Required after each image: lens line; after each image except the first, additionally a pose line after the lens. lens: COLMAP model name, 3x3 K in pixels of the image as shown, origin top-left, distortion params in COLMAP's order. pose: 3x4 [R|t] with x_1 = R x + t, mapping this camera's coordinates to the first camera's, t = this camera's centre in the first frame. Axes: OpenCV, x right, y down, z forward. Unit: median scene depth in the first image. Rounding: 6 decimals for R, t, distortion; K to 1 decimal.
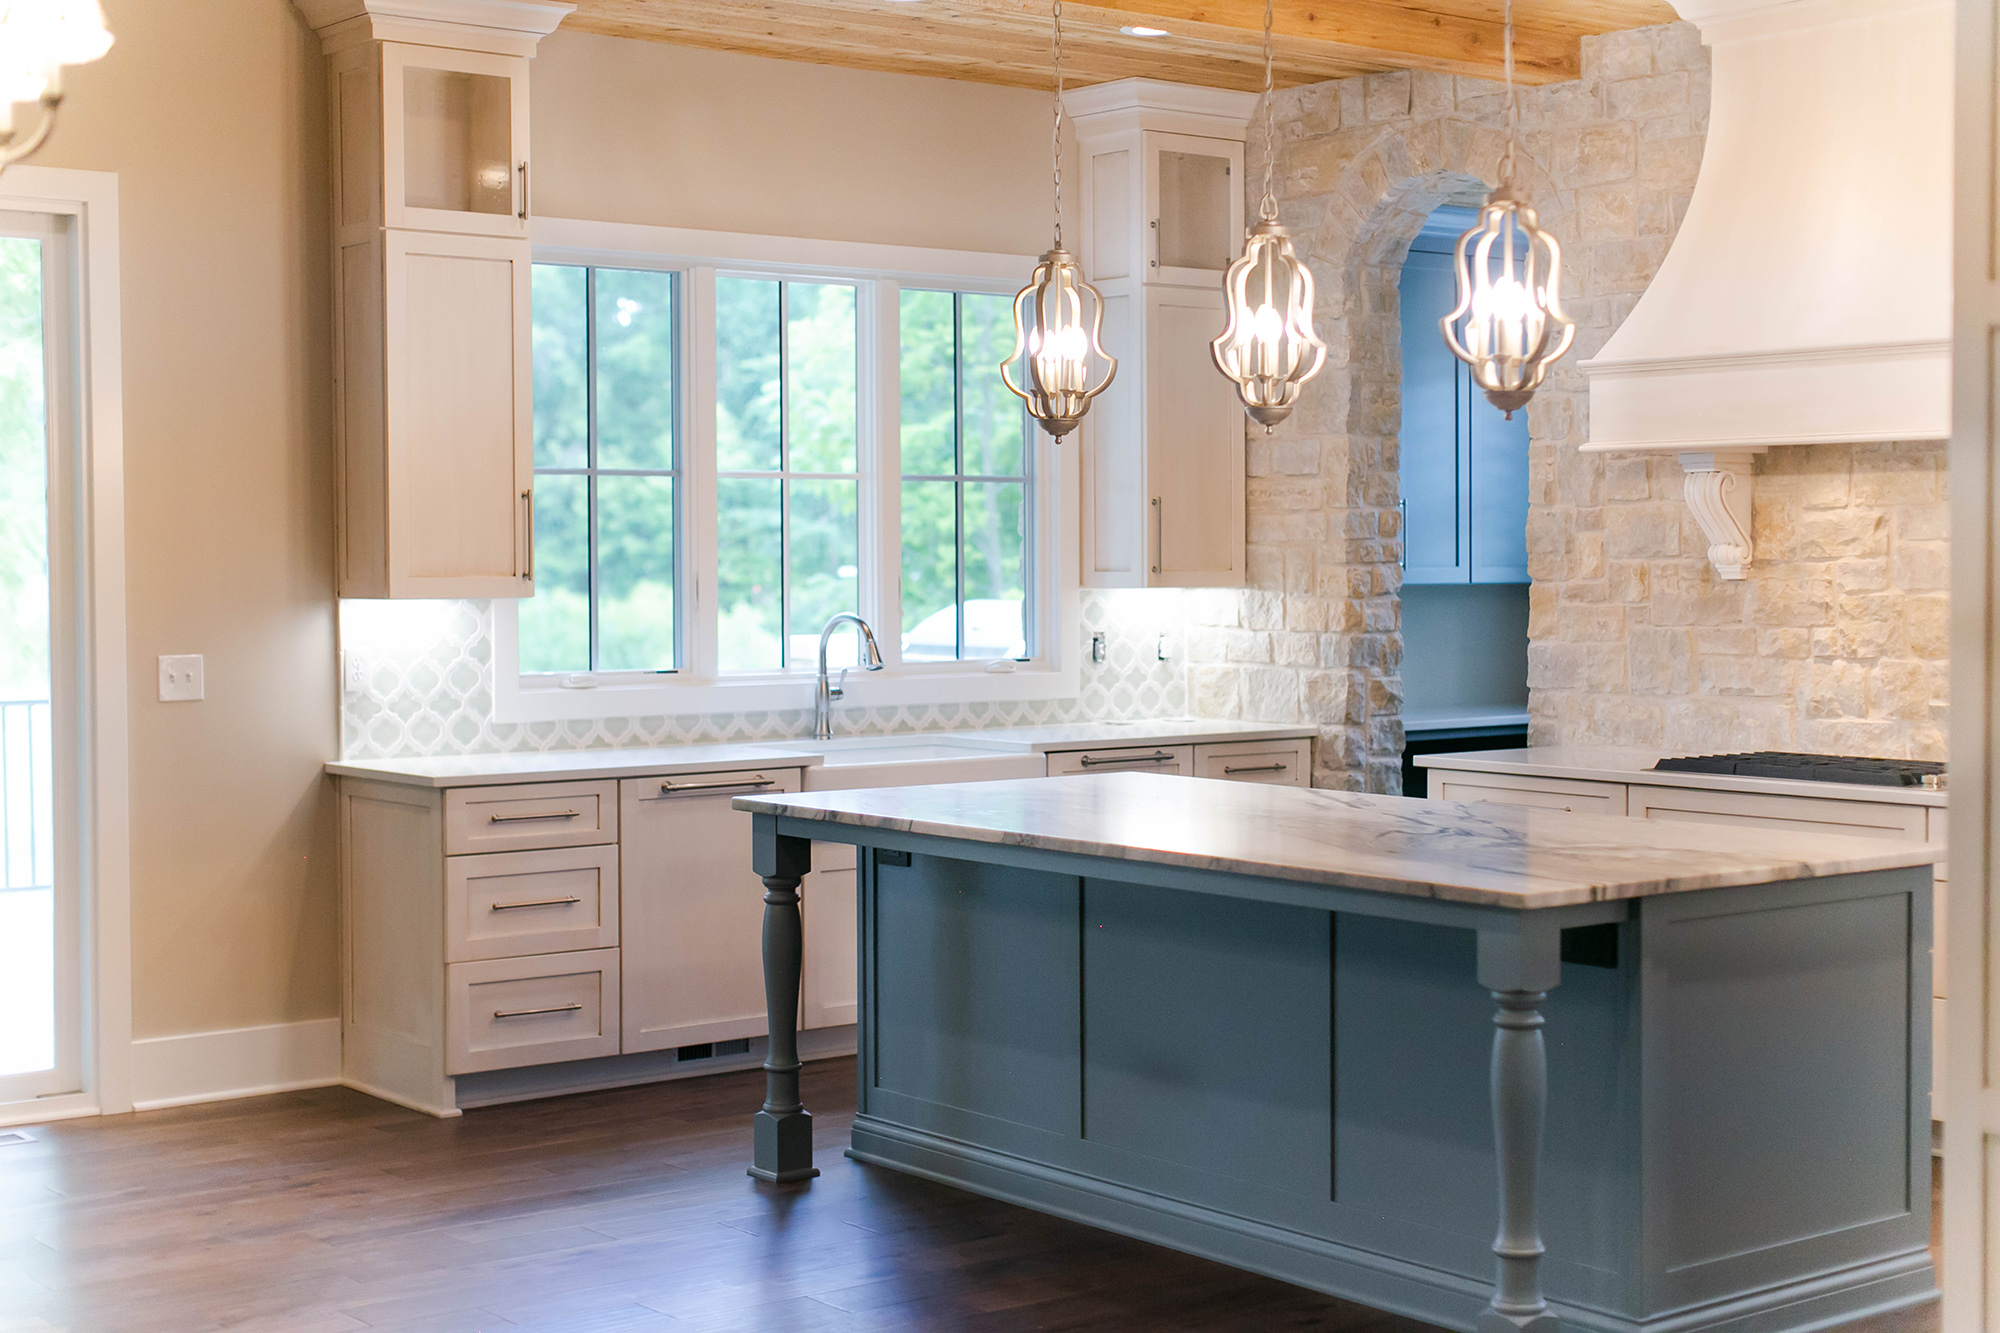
lens RADIAL K [[2828.1, 0, 1083.0], [0, 2828.1, 650.1], [0, 0, 1]] dist [0.111170, 0.000000]
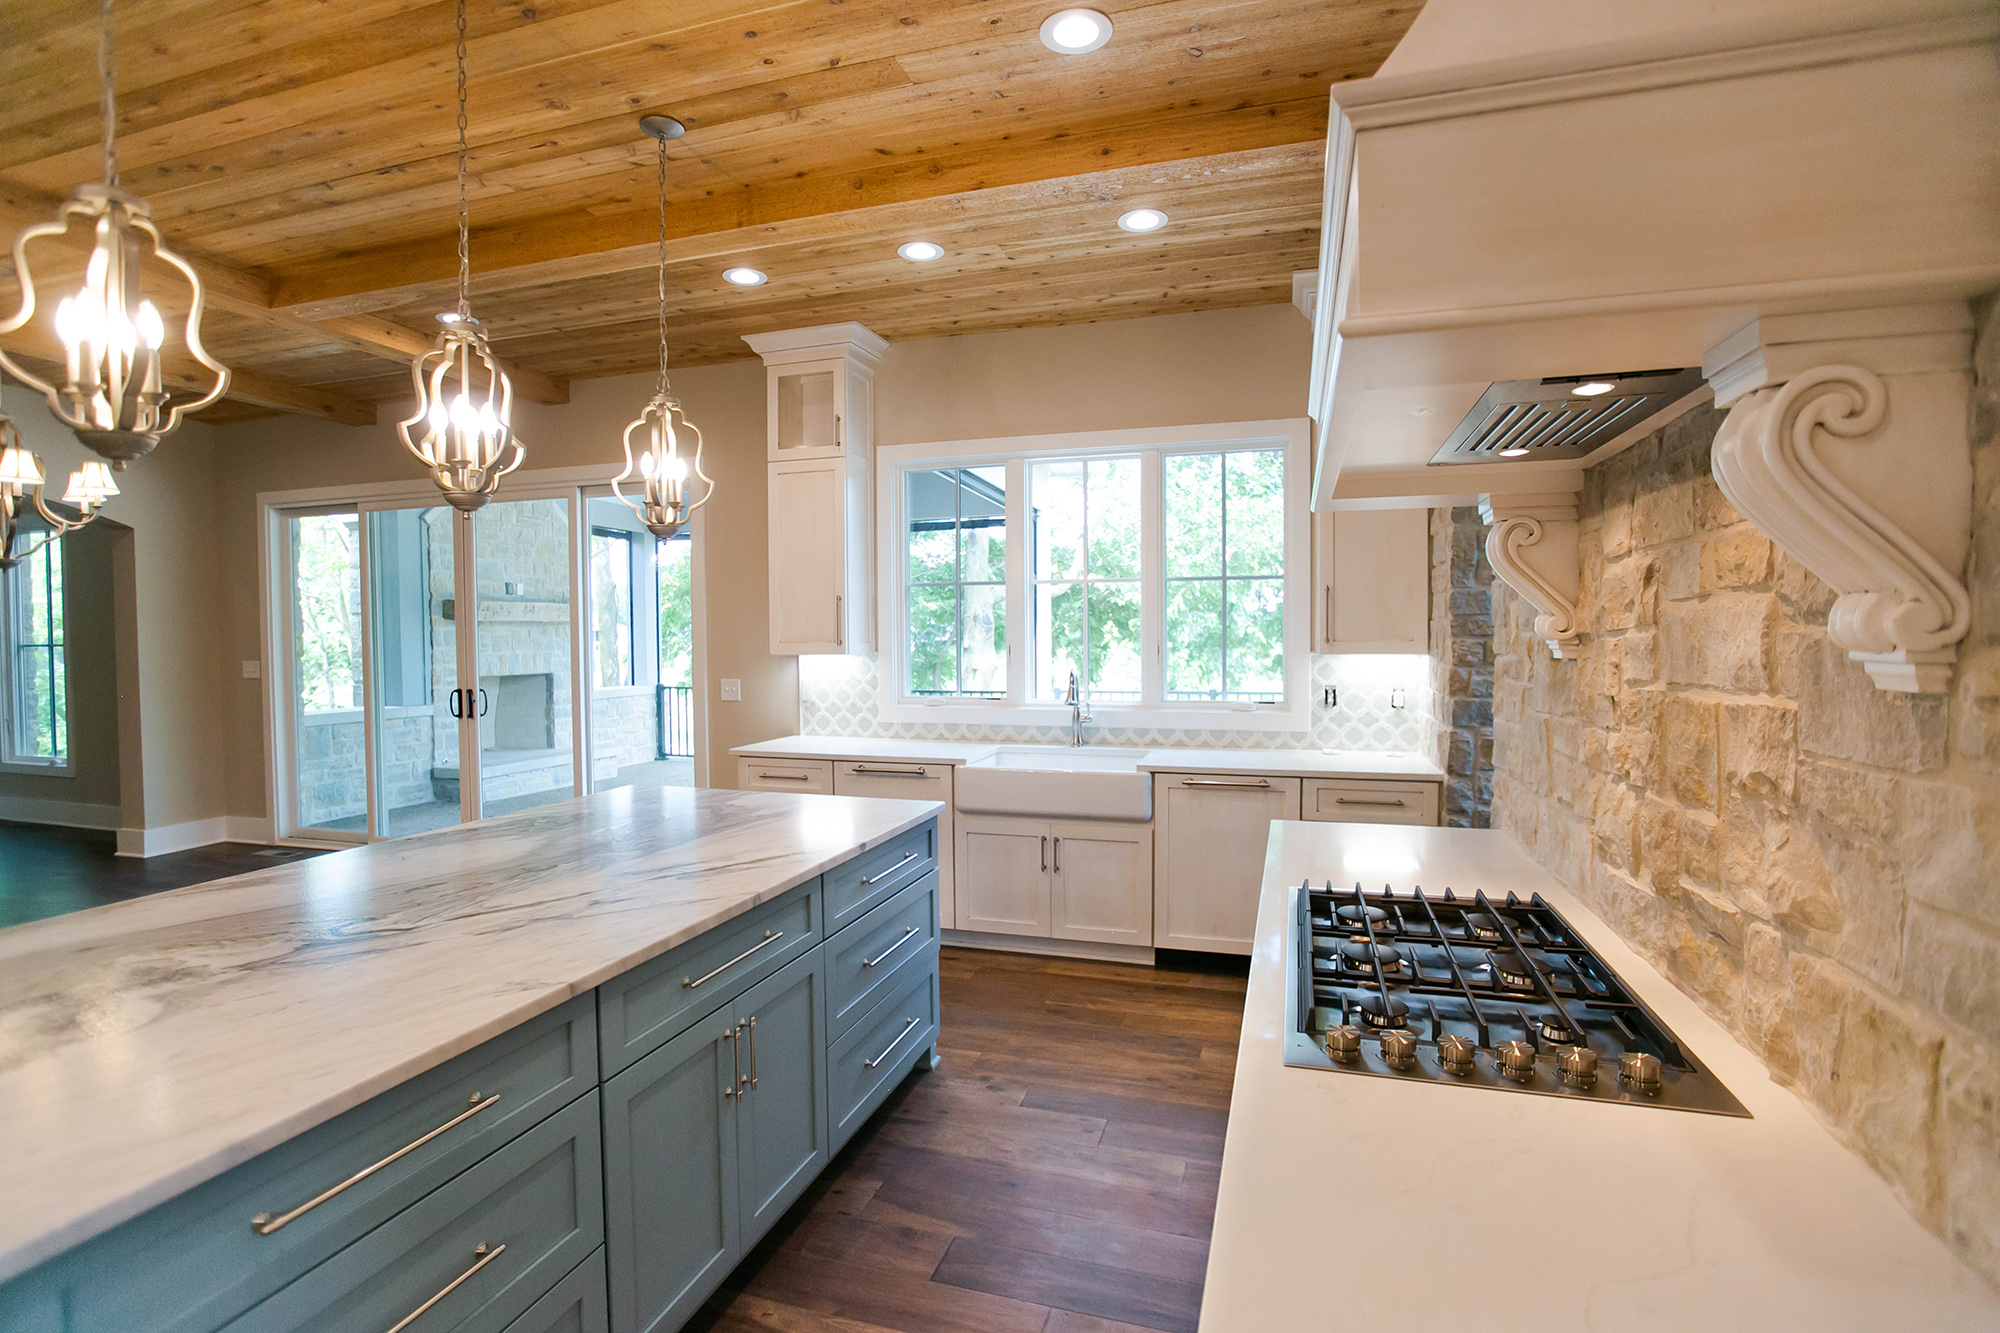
lens RADIAL K [[931.8, 0, 1036.9], [0, 931.8, 655.9], [0, 0, 1]] dist [-0.047020, -0.000217]
pose [[0.563371, 0.018380, -0.826000, 0.338541], [-0.024698, 0.999680, 0.005400, -0.022291], [0.825835, 0.017359, 0.563644, 0.712075]]
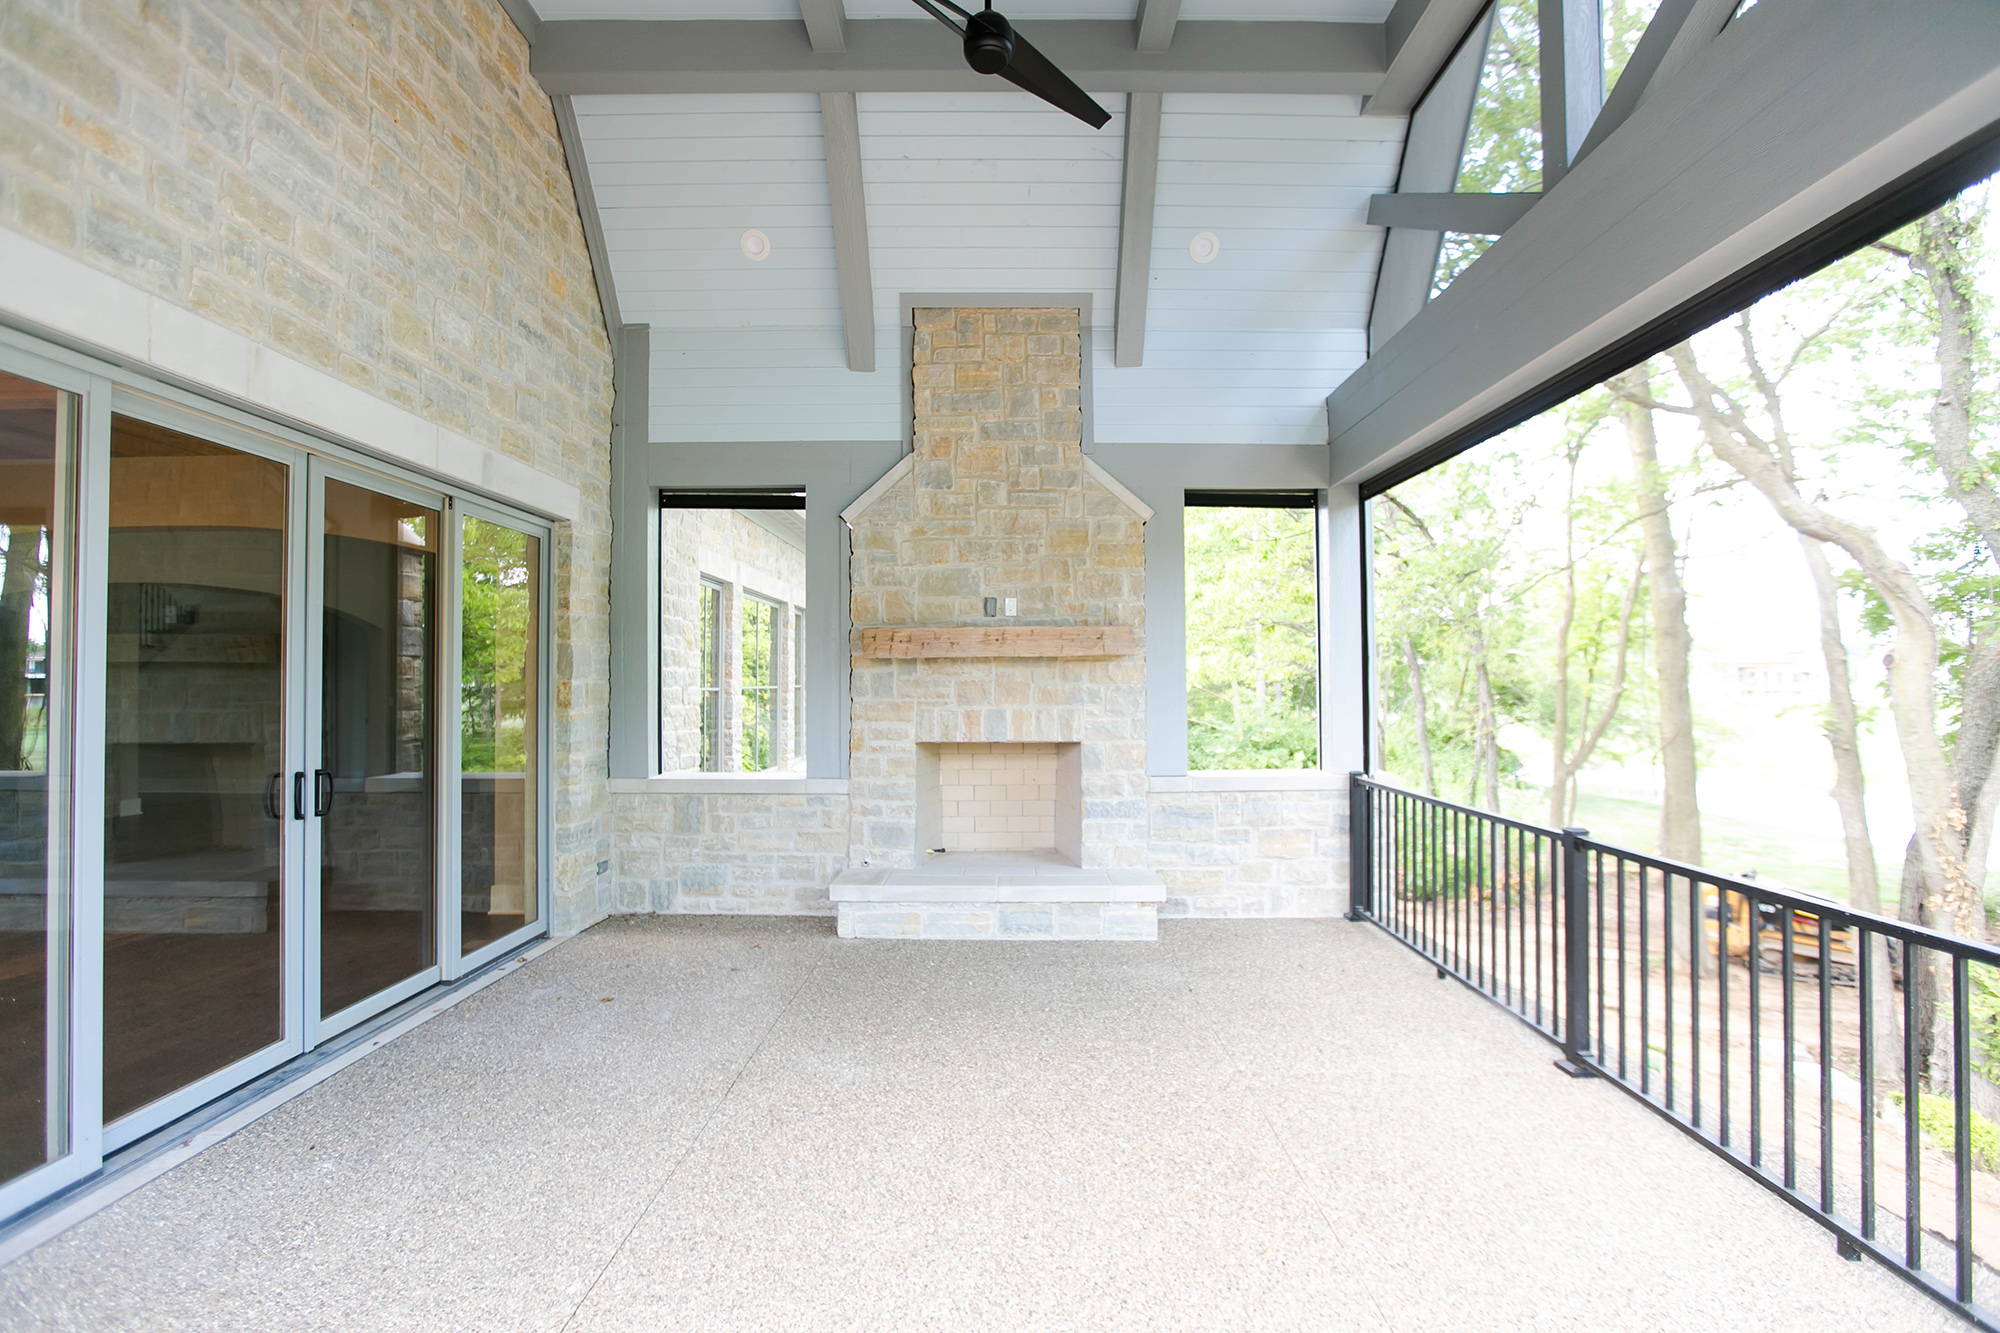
lens RADIAL K [[931.8, 0, 997.0], [0, 931.8, 669.8], [0, 0, 1]] dist [-0.047020, -0.000217]
pose [[-0.656950, -0.011158, -0.753852, 0.146990], [-0.019276, 0.999812, 0.001999, -0.025504], [0.753688, 0.015844, -0.657041, 0.862512]]
